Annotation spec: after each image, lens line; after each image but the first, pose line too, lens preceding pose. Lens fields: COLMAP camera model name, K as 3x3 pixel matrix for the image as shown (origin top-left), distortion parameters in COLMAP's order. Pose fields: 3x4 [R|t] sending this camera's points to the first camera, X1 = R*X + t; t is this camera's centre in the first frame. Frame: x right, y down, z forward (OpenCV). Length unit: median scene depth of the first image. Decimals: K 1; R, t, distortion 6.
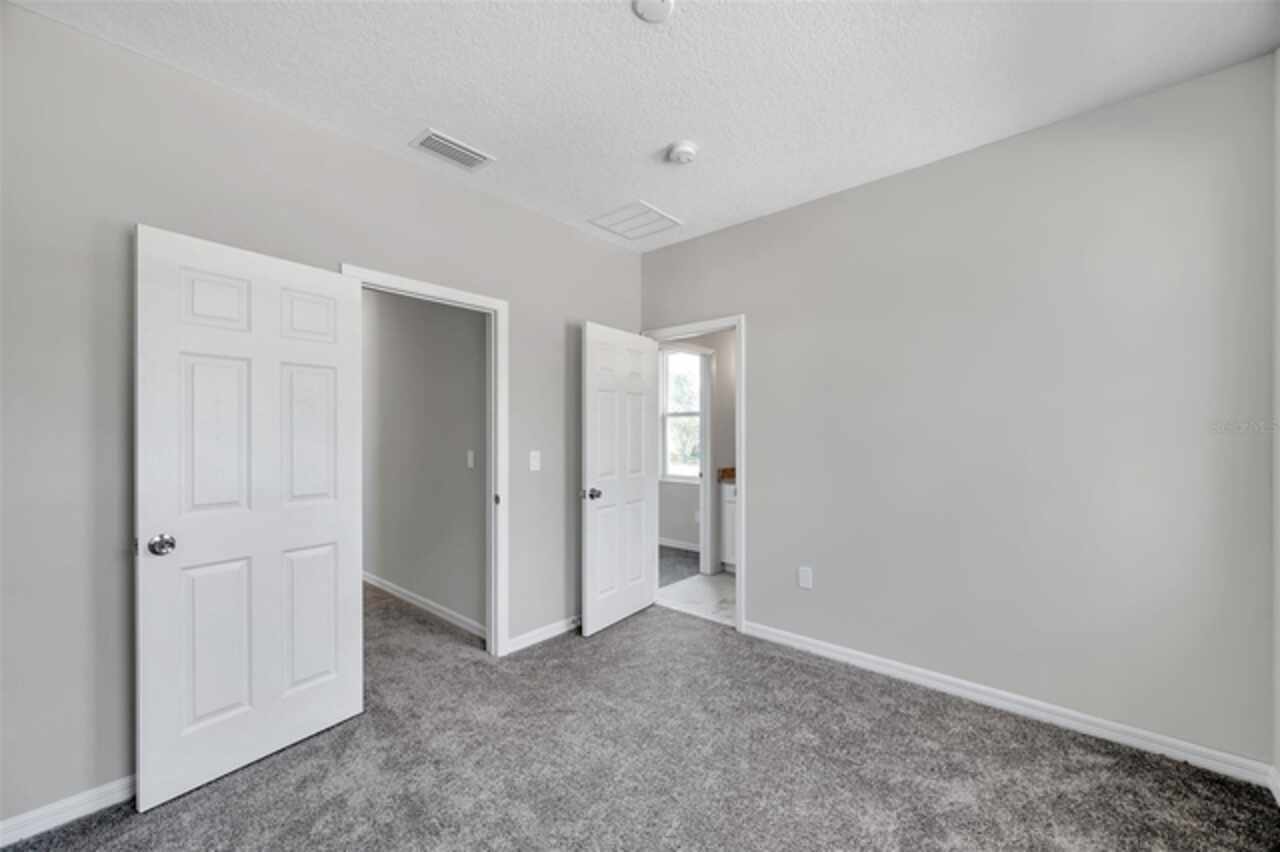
lens RADIAL K [[509.3, 0, 637.2], [0, 509.3, 432.8], [0, 0, 1]] dist [0.001924, -0.000067]
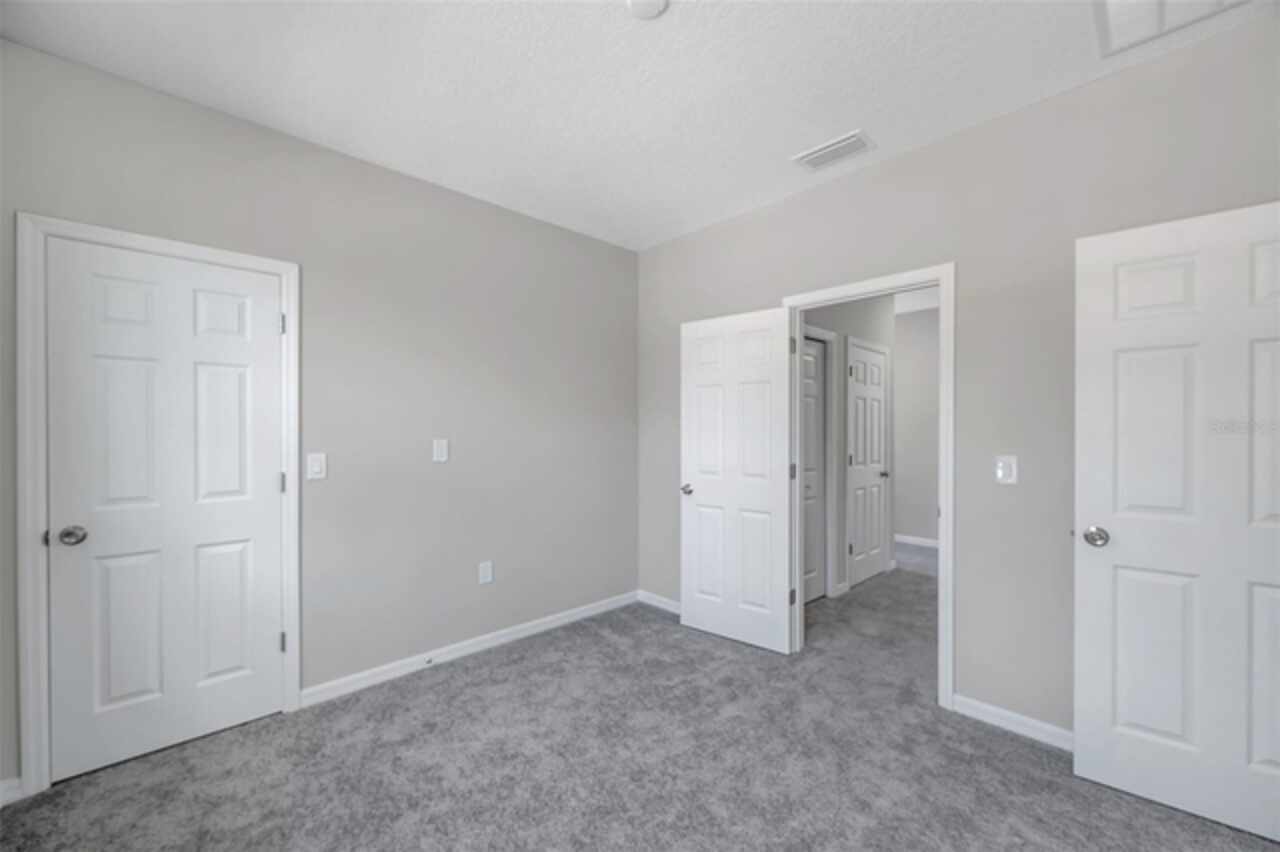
lens RADIAL K [[506.6, 0, 669.0], [0, 506.6, 429.5], [0, 0, 1]] dist [0.000472, -0.000332]
pose [[-0.041570, 0.002081, -0.999133, 0.617283], [-0.003572, 0.999991, 0.002232, -0.001410], [0.999129, 0.003661, -0.041563, 0.664188]]
